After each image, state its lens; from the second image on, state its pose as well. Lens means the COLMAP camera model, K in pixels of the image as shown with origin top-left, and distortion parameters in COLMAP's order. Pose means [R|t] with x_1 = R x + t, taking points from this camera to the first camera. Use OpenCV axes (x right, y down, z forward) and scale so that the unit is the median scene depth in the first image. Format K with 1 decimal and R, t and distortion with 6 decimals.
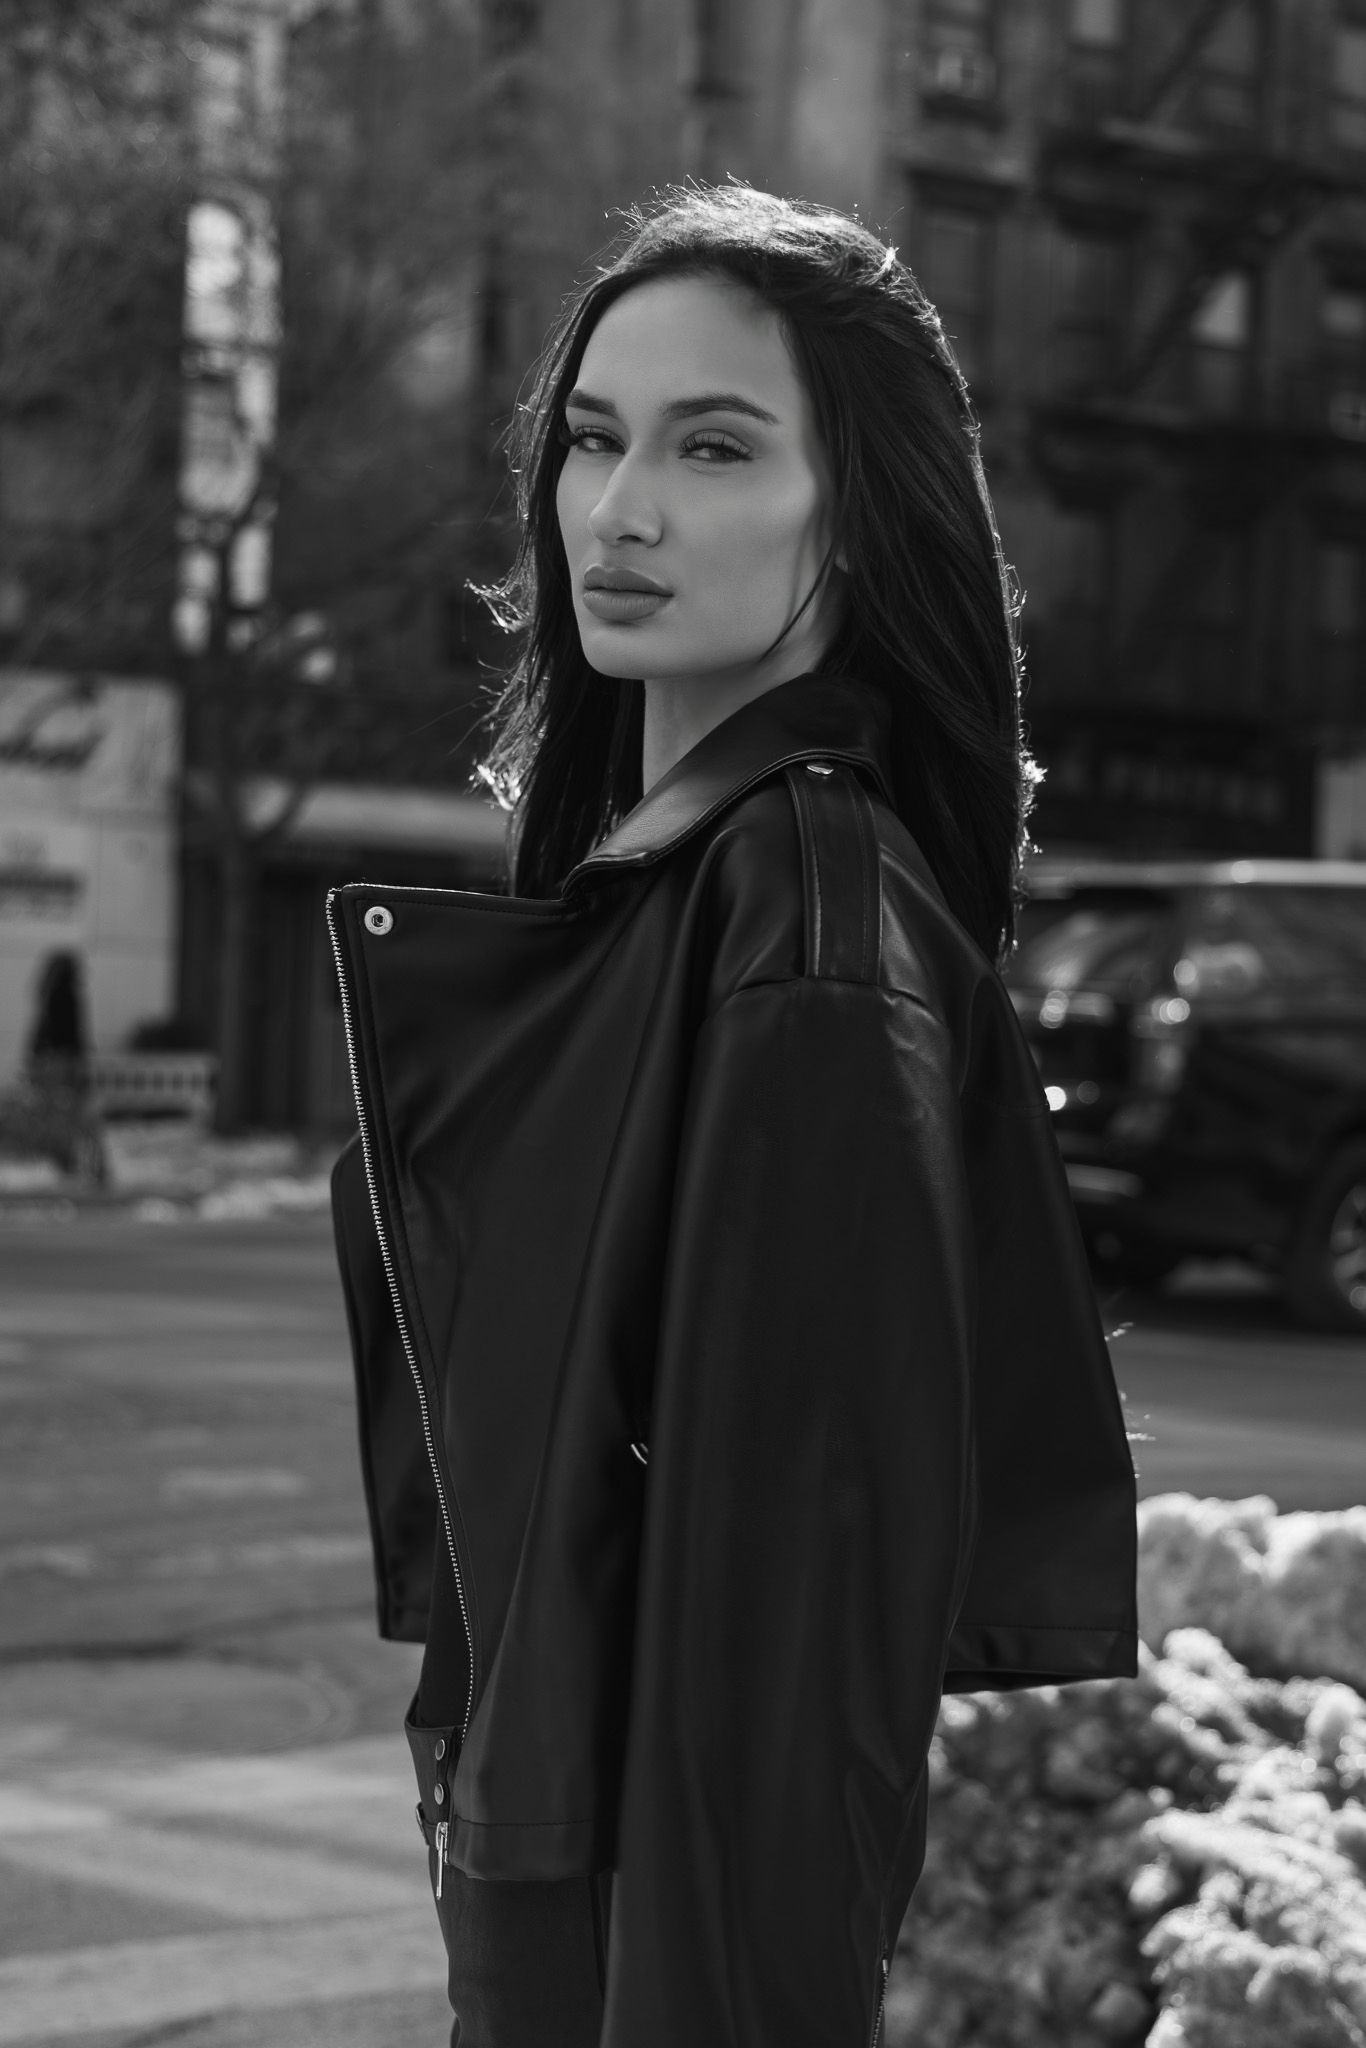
lens RADIAL K [[3144.0, 0, 676.8], [0, 3144.0, 1028.6], [0, 0, 1]] dist [0.032984, 0.000000]
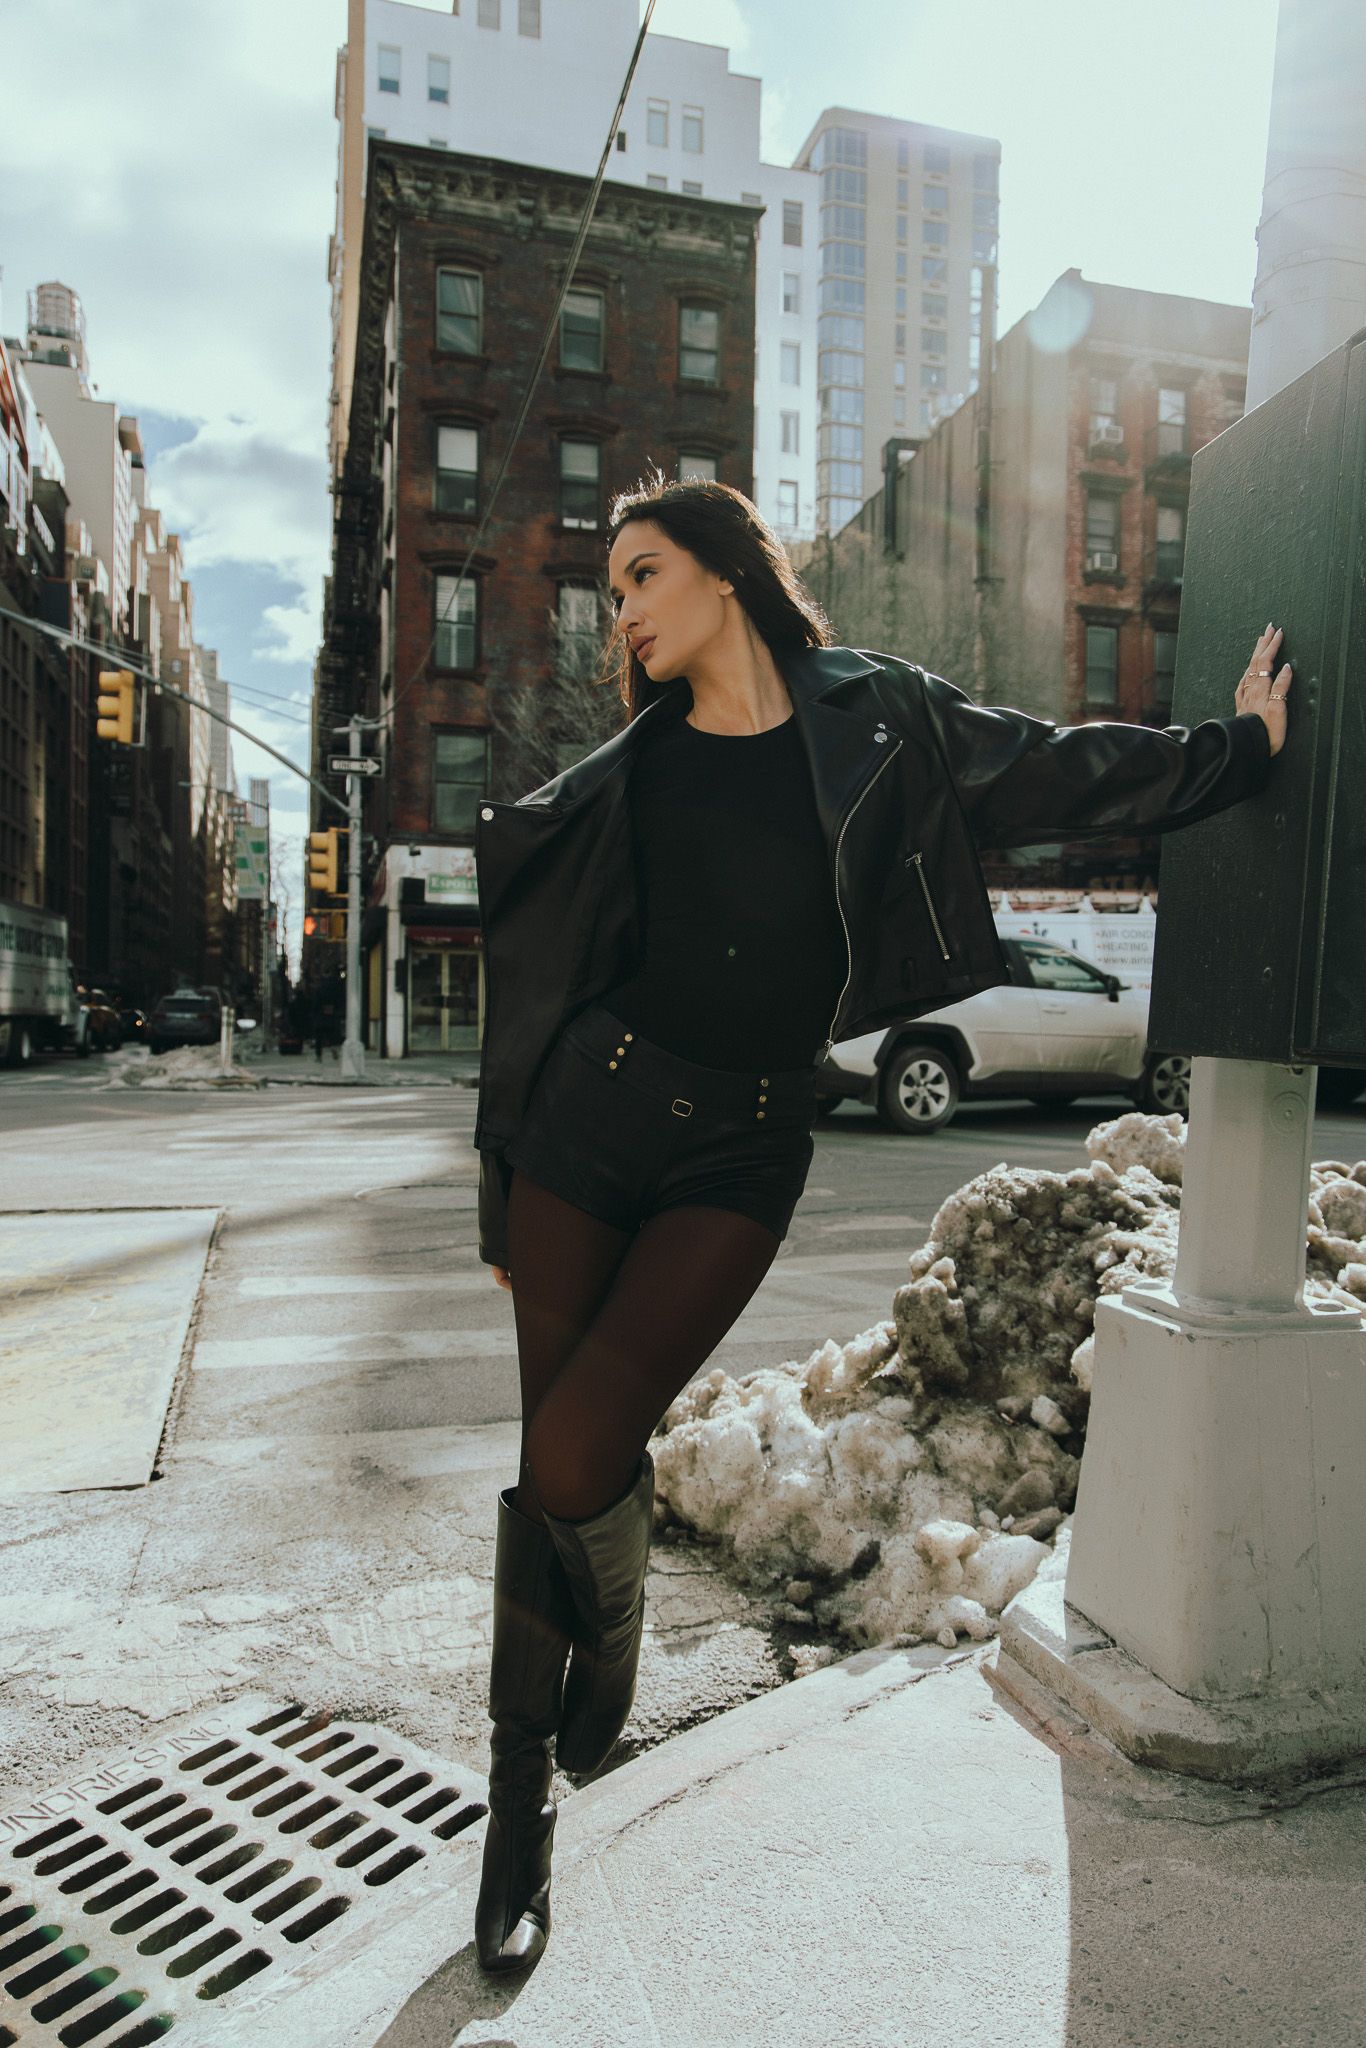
lens RADIAL K [[1400.5, 0, 689.6], [0, 1400.5, 1023.0], [0, 0, 1]] dist [0.024271, -0.000412]
pose [[0.976898, -0.019202, -0.212842, 0.075581], [0.017926, 0.999808, -0.007925, 0.103764], [0.212953, 0.003927, 0.977054, -0.026754]]
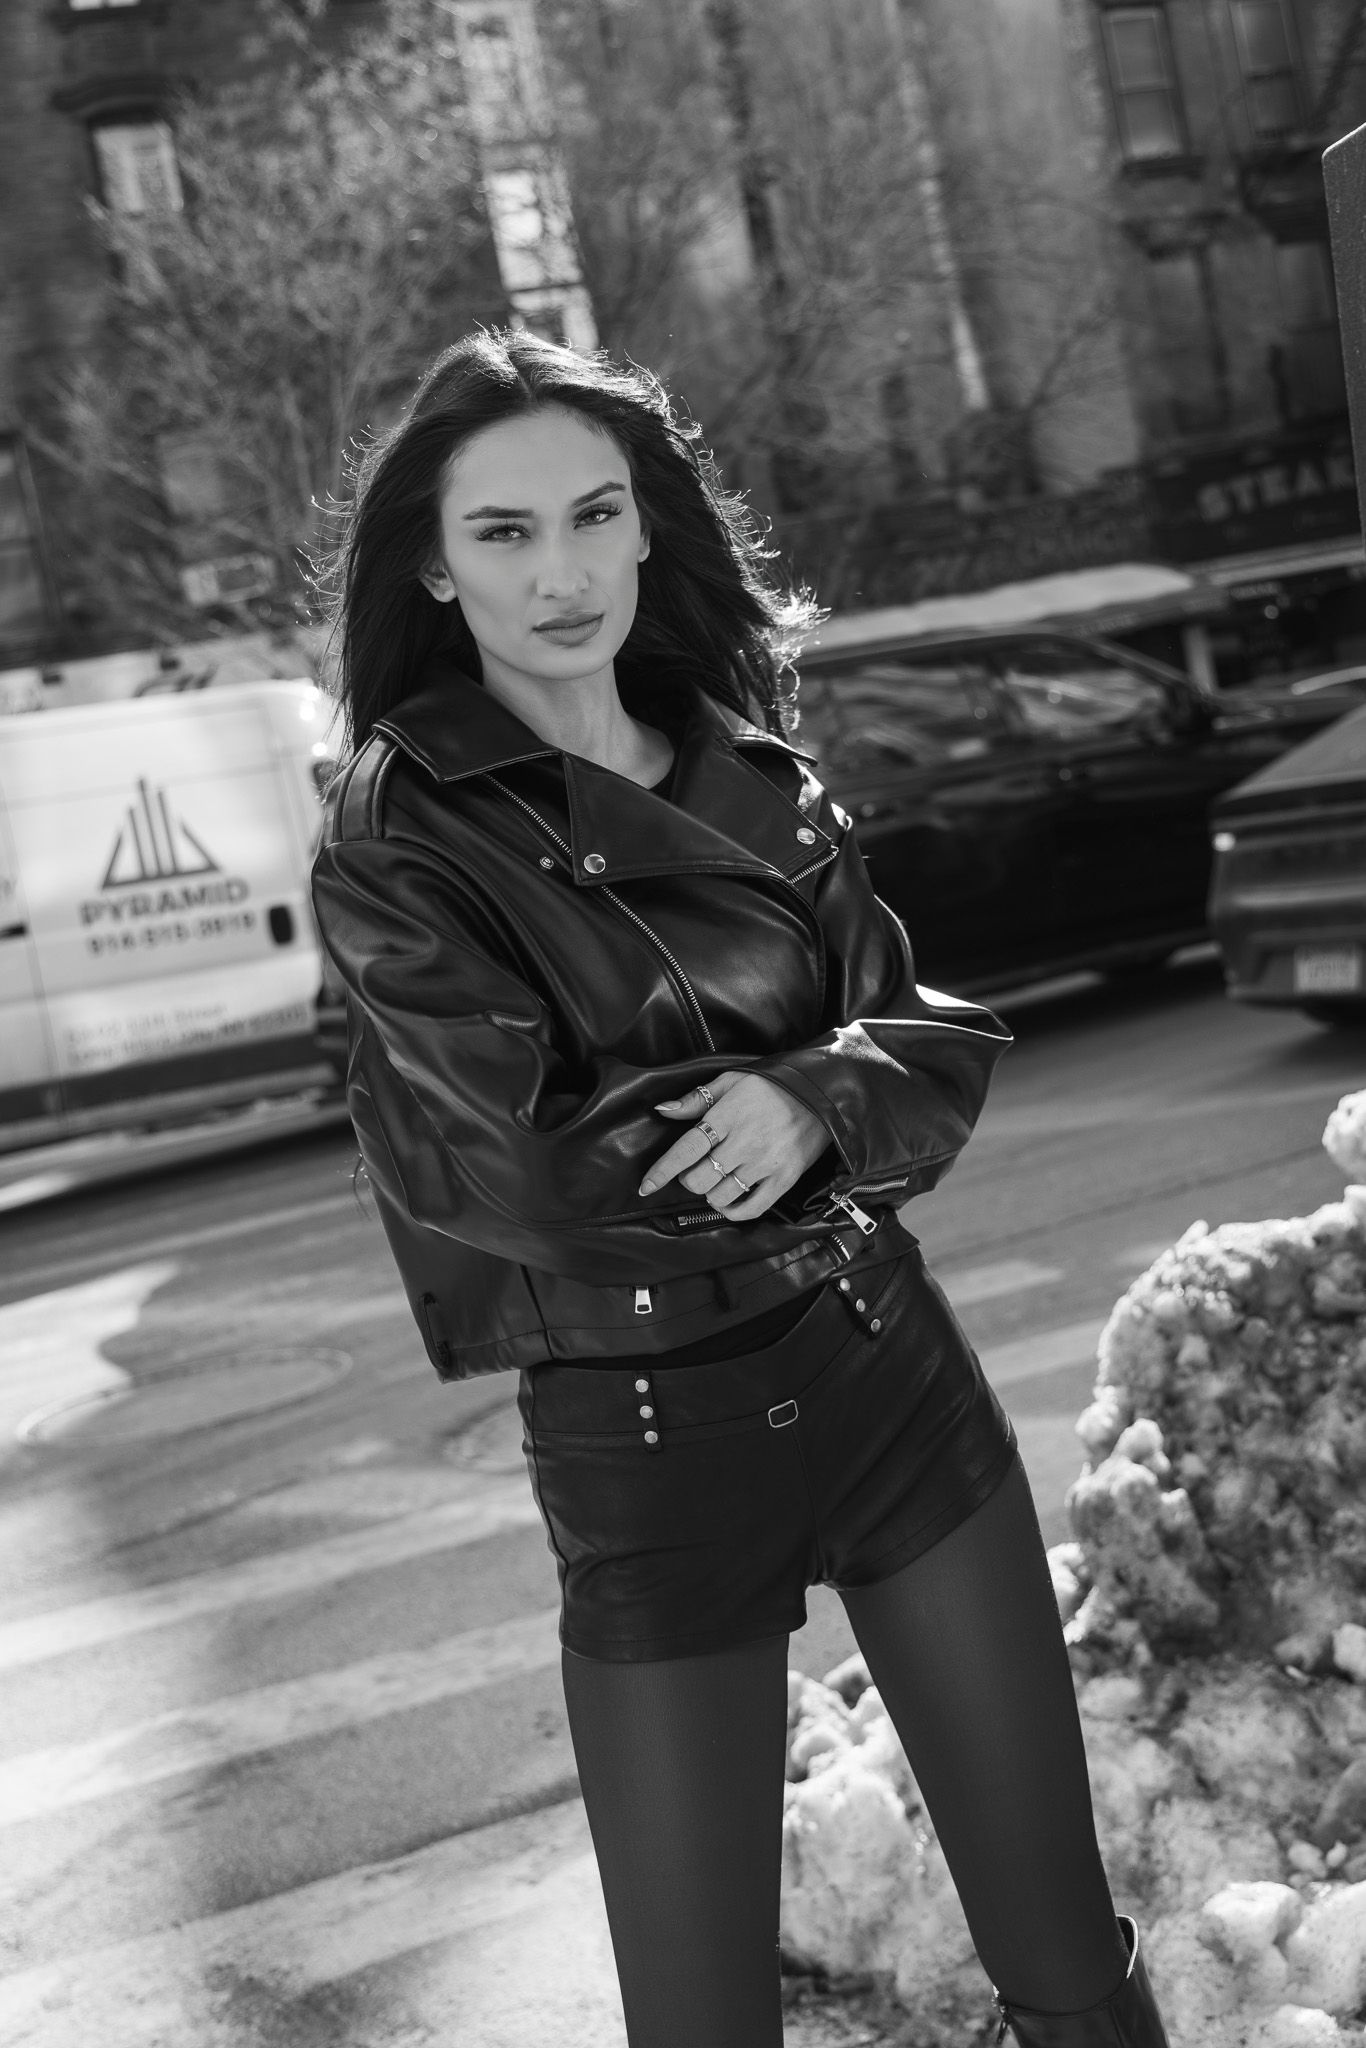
lens RADIAL K [[2704.9, 0, 679.7], [0, 2704.9, 1024.8], [0, 0, 1]] dist [0.037410, 0.000000]
pose [[0.964776, -0.209682, -0.158873, 0.067007], [0.221827, 0.973060, 0.062822, -0.002672], [0.141420, -0.095852, 0.985298, -0.129364]]
